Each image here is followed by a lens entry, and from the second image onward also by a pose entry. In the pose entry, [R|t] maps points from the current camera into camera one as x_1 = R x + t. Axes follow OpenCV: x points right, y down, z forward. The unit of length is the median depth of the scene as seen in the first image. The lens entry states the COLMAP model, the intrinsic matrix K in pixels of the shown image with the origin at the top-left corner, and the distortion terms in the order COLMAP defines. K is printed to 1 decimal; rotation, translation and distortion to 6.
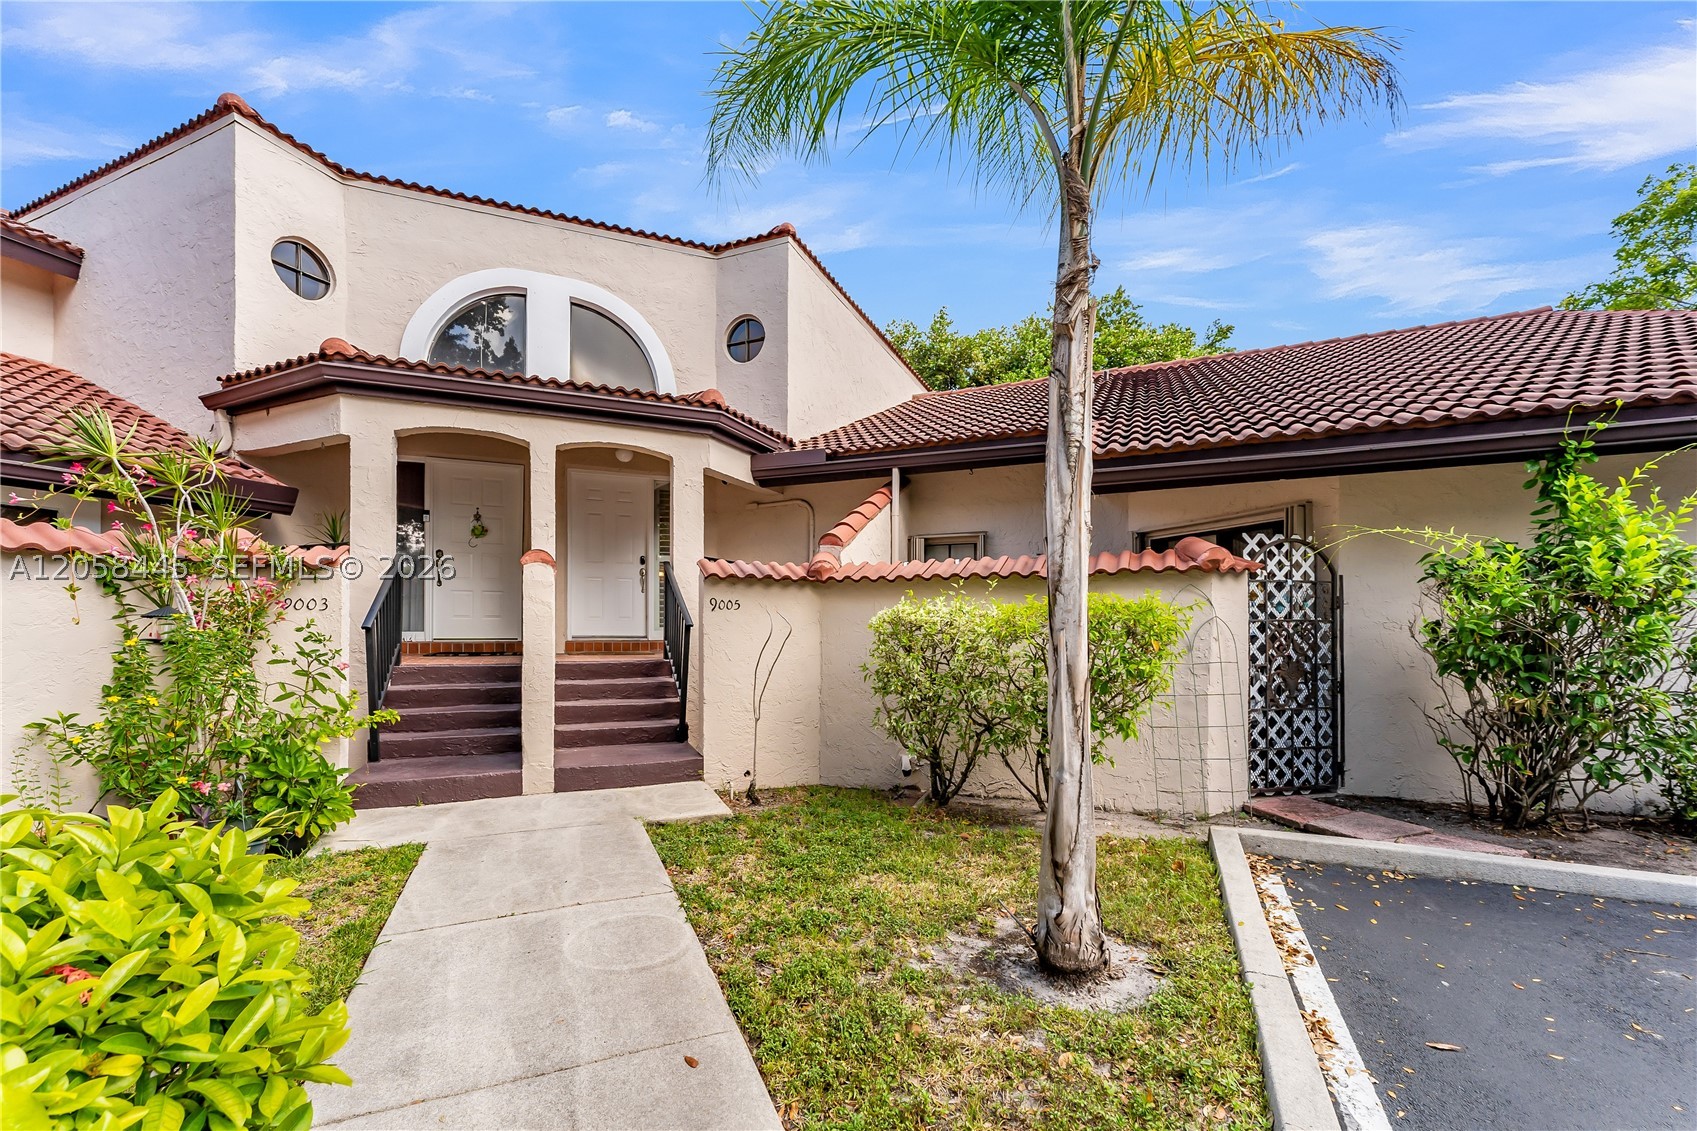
lens RADIAL K [[701.5, 0, 842.4], [0, 701.5, 622.3], [0, 0, 1]] dist [-0.000897, 0.000023]
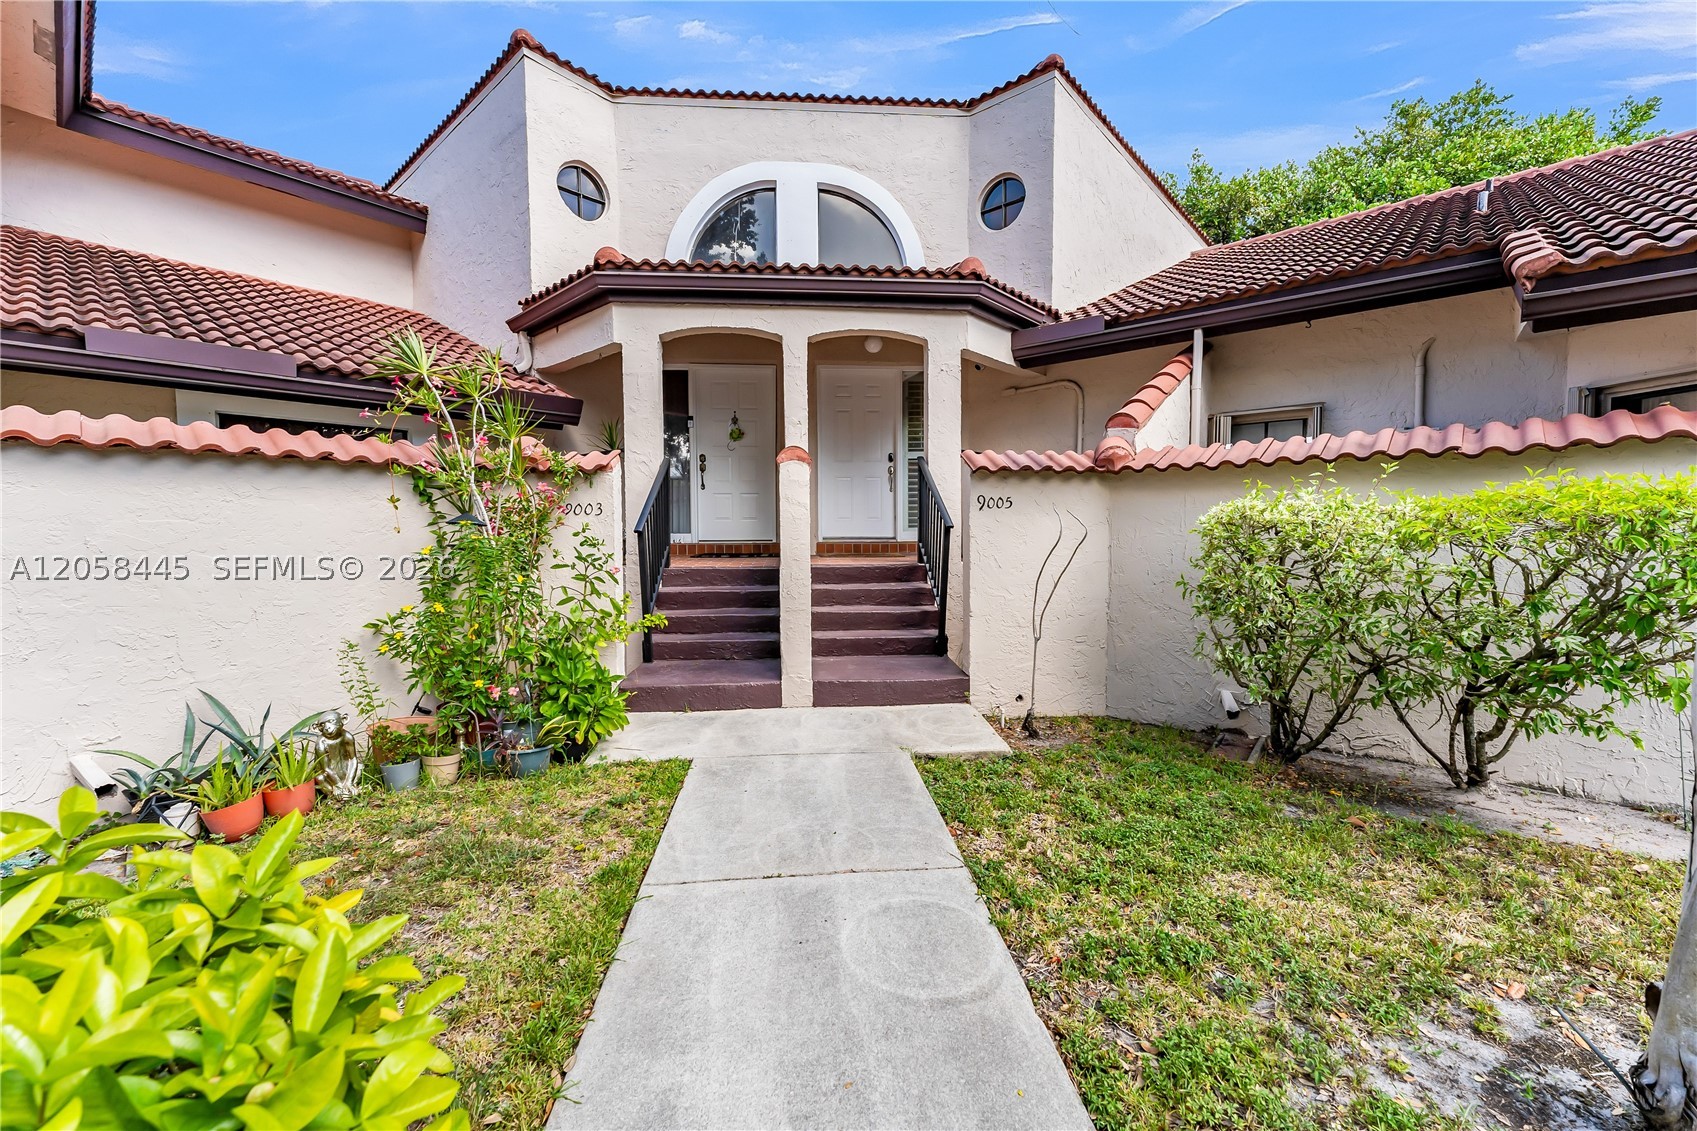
lens RADIAL K [[701.5, 0, 845.5], [0, 701.5, 556.9], [0, 0, 1]] dist [-0.000897, 0.000023]
pose [[0.947179, 0.007728, -0.320614, -0.064864], [0.009009, 0.998674, 0.050689, -0.003684], [0.320580, -0.050900, 0.945853, 0.125897]]
